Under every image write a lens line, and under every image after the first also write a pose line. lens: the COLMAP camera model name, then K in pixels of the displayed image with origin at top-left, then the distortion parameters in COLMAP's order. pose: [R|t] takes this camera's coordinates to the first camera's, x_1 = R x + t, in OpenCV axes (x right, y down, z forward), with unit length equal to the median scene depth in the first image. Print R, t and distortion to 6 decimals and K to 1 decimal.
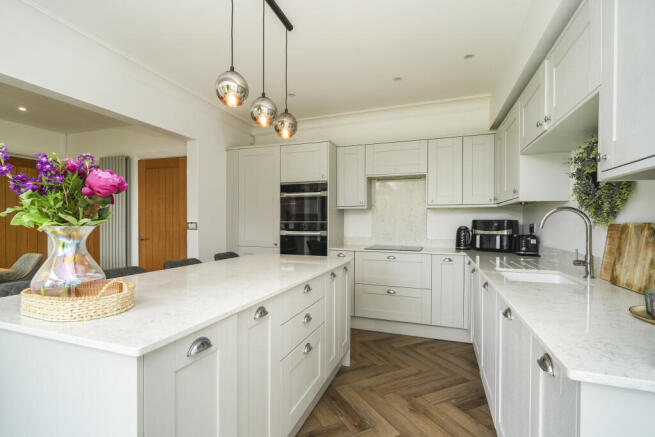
lens RADIAL K [[305.7, 0, 327.8], [0, 305.7, 218.2], [0, 0, 1]] dist [-0.004891, -0.001177]
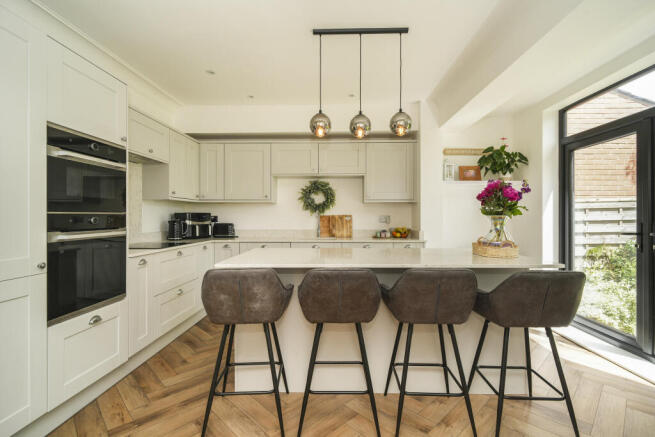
lens RADIAL K [[305.7, 0, 328.9], [0, 305.7, 218.6], [0, 0, 1]] dist [-0.004891, -0.001177]
pose [[-0.299293, -0.008999, 0.954119, -0.706582], [-0.007179, 0.999948, 0.007179, 0.015169], [-0.954134, -0.004701, -0.299342, 0.778114]]
